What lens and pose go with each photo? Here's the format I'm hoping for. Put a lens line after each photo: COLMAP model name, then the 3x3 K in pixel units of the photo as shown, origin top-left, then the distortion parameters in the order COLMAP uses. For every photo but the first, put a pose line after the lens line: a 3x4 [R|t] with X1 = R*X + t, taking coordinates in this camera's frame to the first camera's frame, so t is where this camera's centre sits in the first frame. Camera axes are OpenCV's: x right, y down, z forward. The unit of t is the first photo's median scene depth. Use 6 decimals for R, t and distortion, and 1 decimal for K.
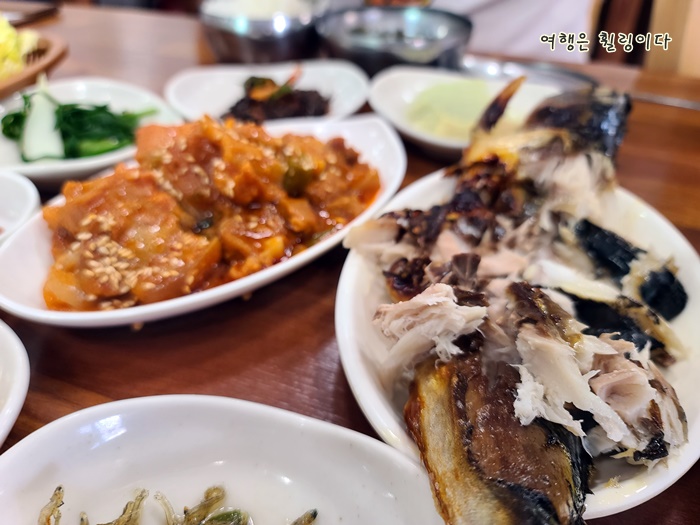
lens RADIAL K [[557.2, 0, 350.0], [0, 557.2, 262.5], [0, 0, 1]] dist [-0.078226, 0.105520]
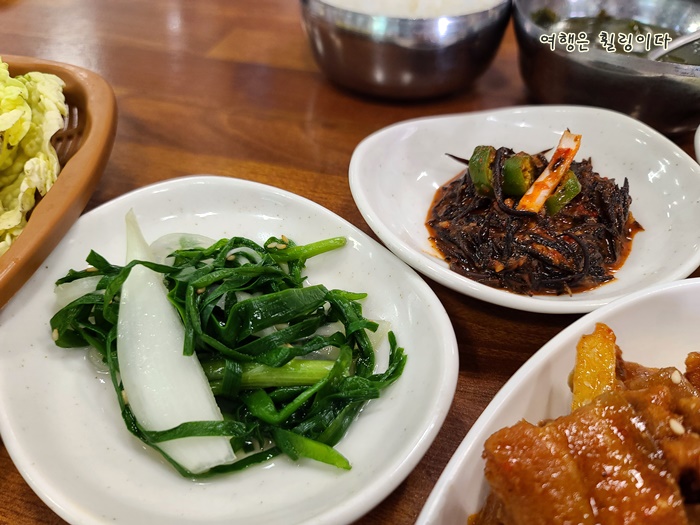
lens RADIAL K [[557.2, 0, 350.0], [0, 557.2, 262.5], [0, 0, 1]] dist [-0.078226, 0.105520]
pose [[0.995001, -0.057475, 0.081664, -0.609834], [0.047247, 0.991395, 0.122078, -0.506623], [-0.087977, -0.117610, 0.989155, 0.750449]]
